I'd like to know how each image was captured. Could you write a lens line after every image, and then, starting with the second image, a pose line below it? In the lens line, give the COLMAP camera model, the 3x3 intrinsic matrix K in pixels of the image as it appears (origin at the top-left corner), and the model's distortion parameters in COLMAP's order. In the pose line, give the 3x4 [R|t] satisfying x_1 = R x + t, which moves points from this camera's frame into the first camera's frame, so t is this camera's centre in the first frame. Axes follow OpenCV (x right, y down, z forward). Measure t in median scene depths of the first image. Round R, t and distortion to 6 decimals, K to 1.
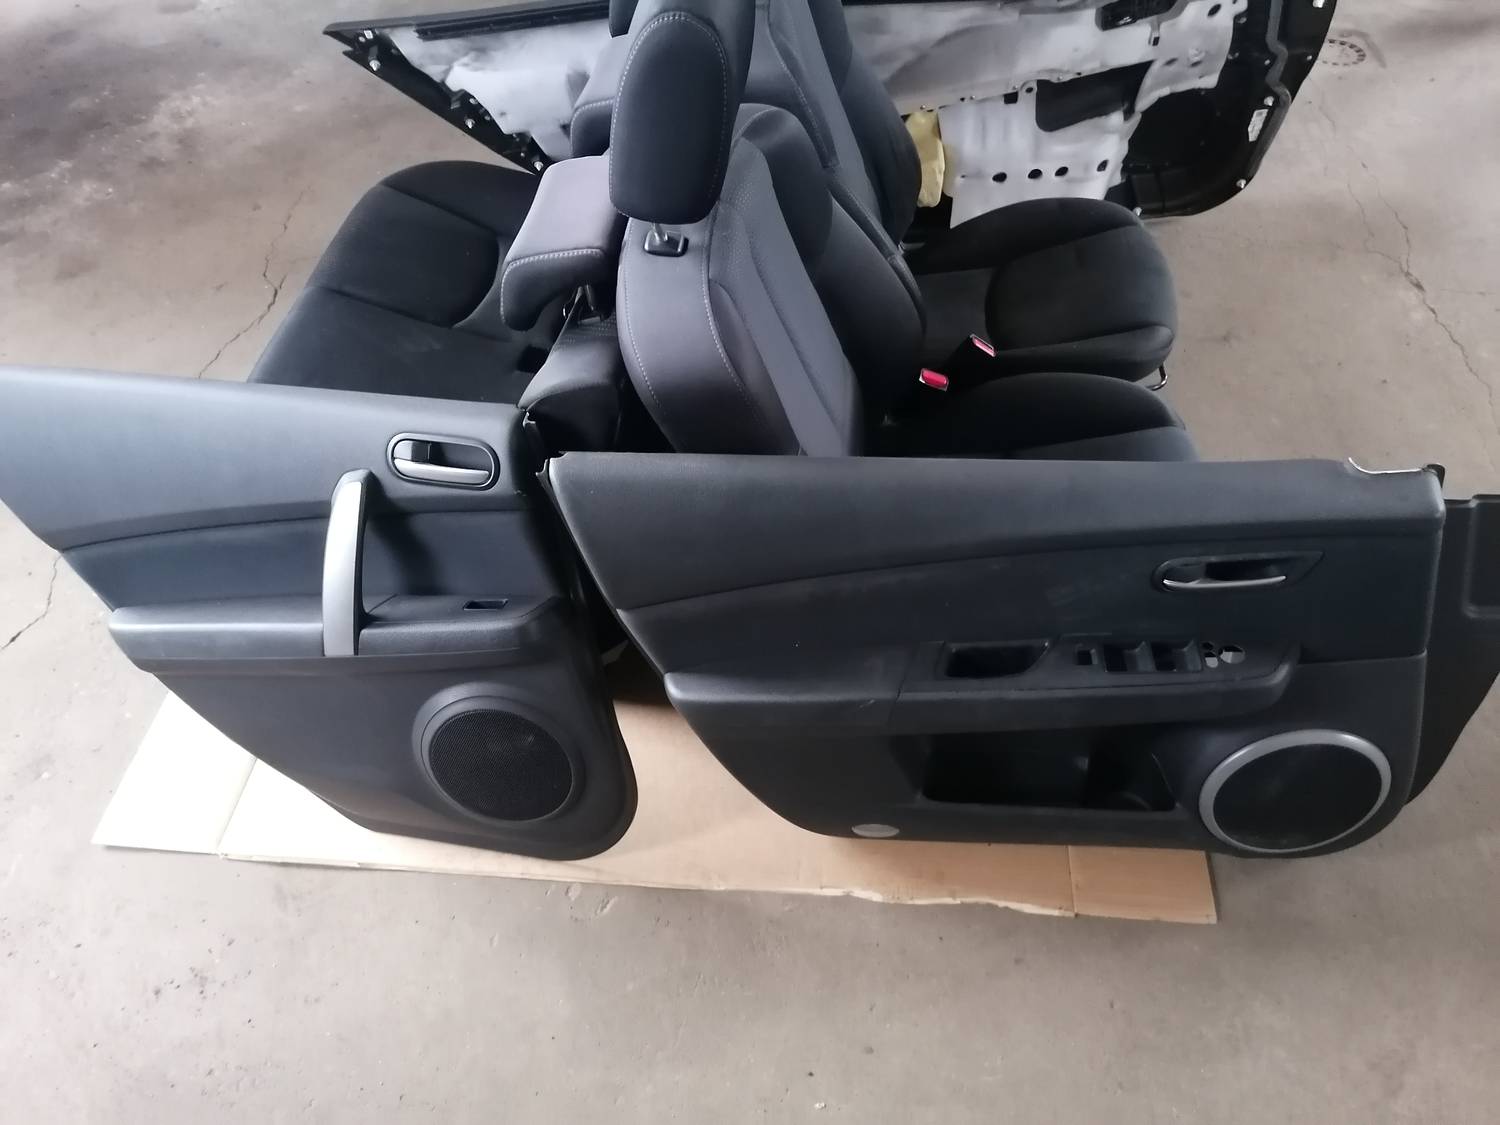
lens RADIAL K [[1135.0, 0, 747.6], [0, 1135.0, 557.6], [0, 0, 1]] dist [0.092430, -0.115099]
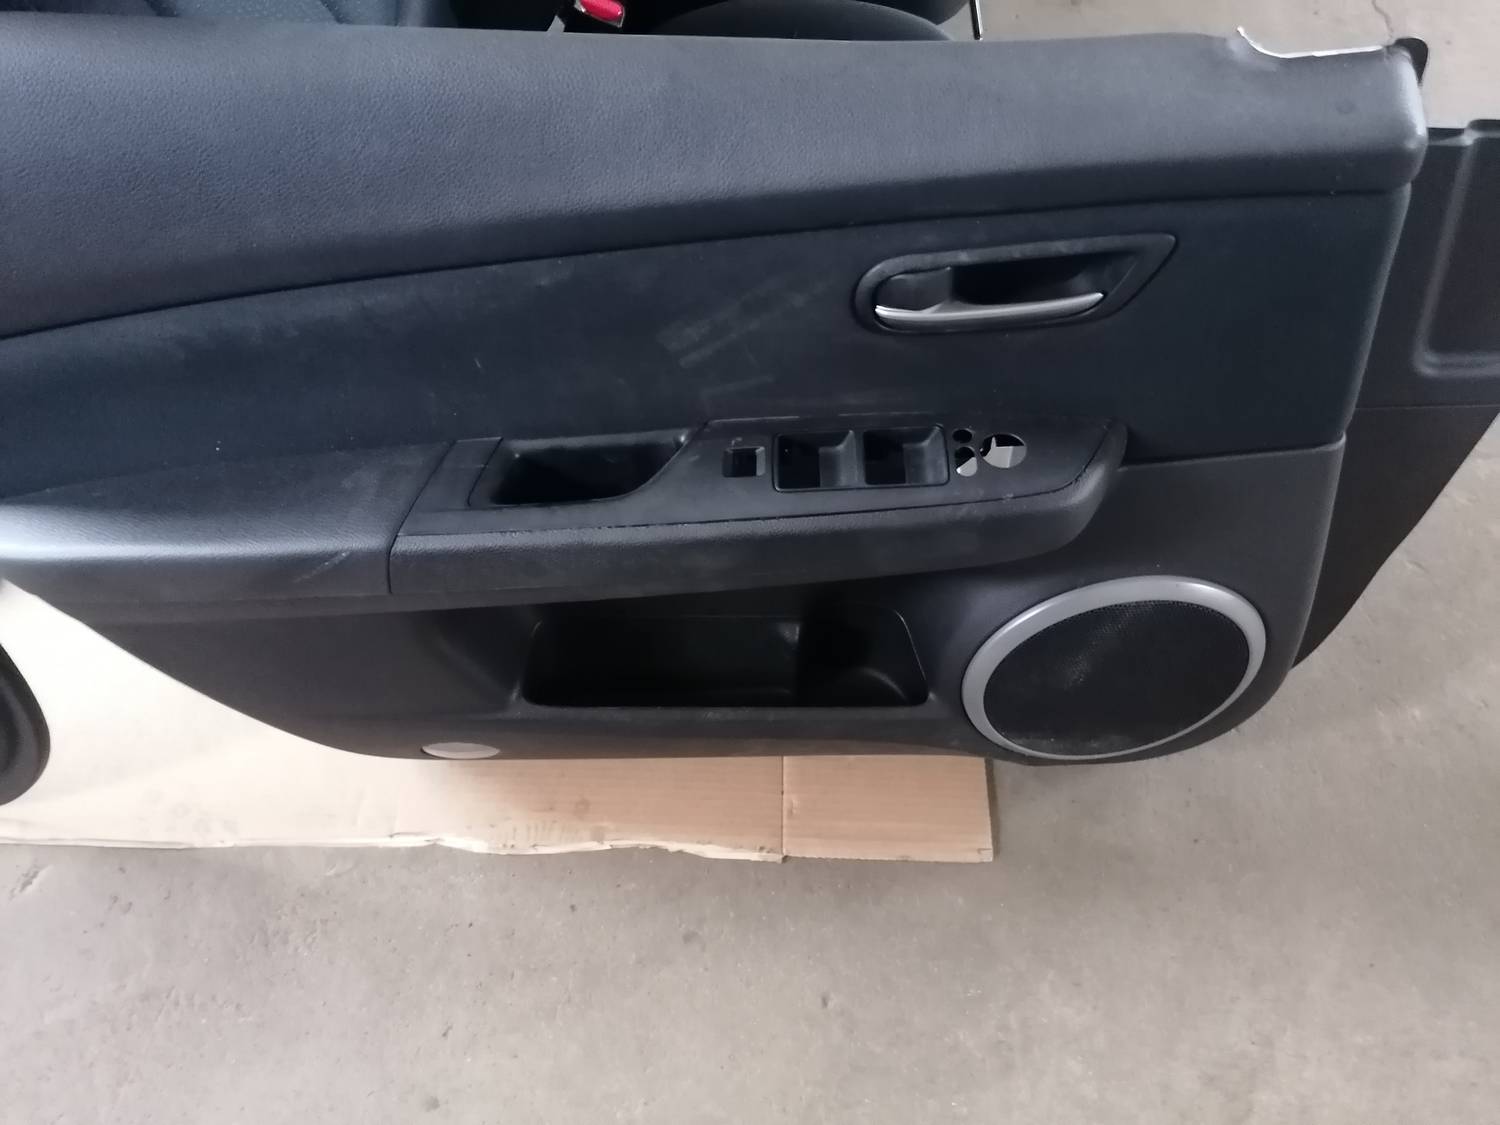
lens RADIAL K [[1135.0, 0, 747.6], [0, 1135.0, 557.6], [0, 0, 1]] dist [0.092430, -0.115099]
pose [[0.994949, -0.025943, 0.096970, 0.223739], [0.009230, 0.985577, 0.168974, 0.037912], [-0.099955, -0.167226, 0.980839, 0.431917]]
